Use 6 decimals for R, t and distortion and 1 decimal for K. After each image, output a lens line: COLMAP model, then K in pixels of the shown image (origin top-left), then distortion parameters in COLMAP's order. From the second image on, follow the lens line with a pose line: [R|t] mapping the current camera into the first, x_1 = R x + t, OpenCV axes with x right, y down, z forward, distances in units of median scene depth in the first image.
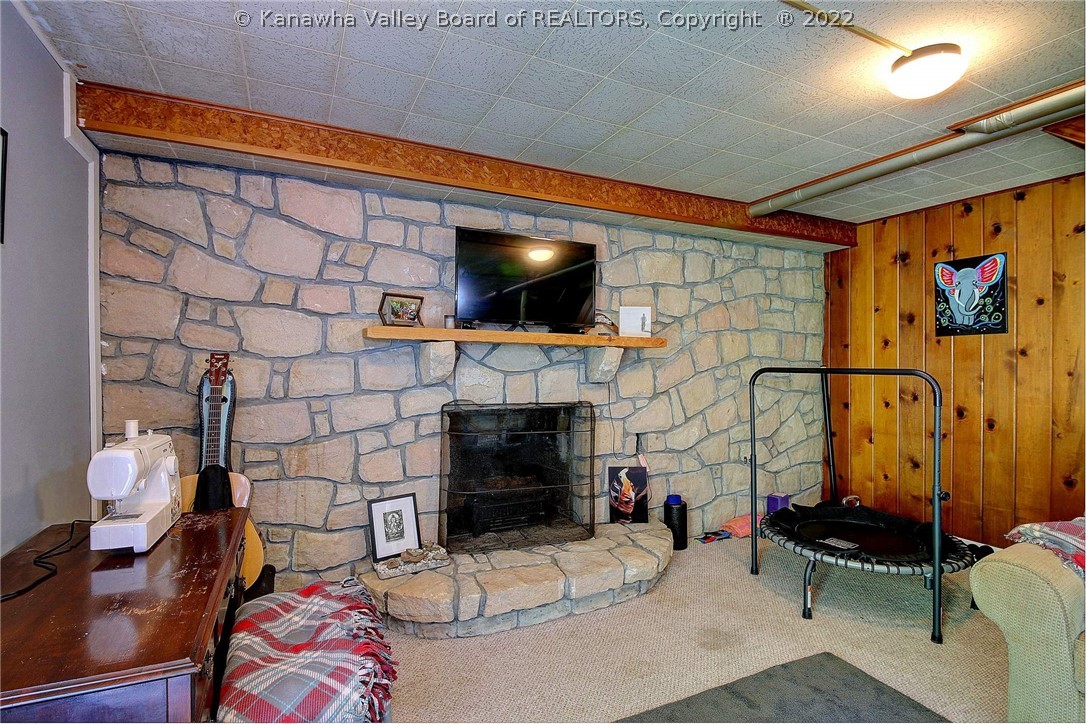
lens RADIAL K [[507.0, 0, 538.4], [0, 507.0, 357.8], [0, 0, 1]] dist [0.002647, -0.000776]
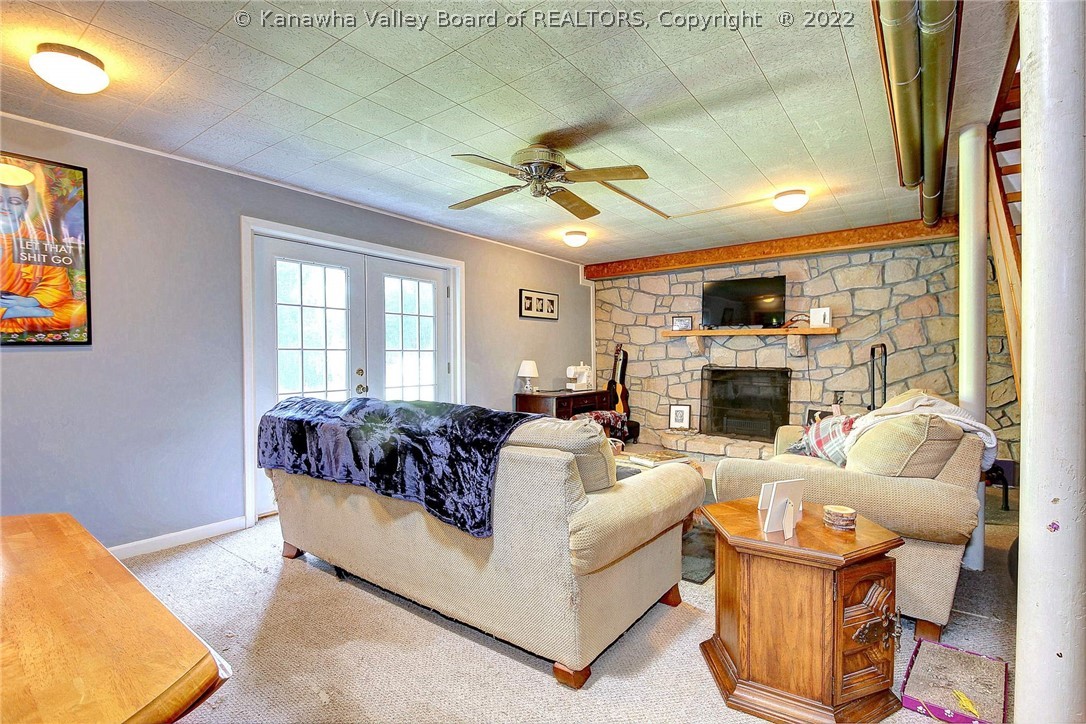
lens RADIAL K [[492.5, 0, 541.1], [0, 492.5, 363.9], [0, 0, 1]] dist [-0.000510, 0.000003]
pose [[0.436762, 0.010033, -0.899521, 1.480072], [0.008635, 0.999845, 0.015345, 0.050930], [0.899535, -0.014469, 0.436608, -0.554787]]
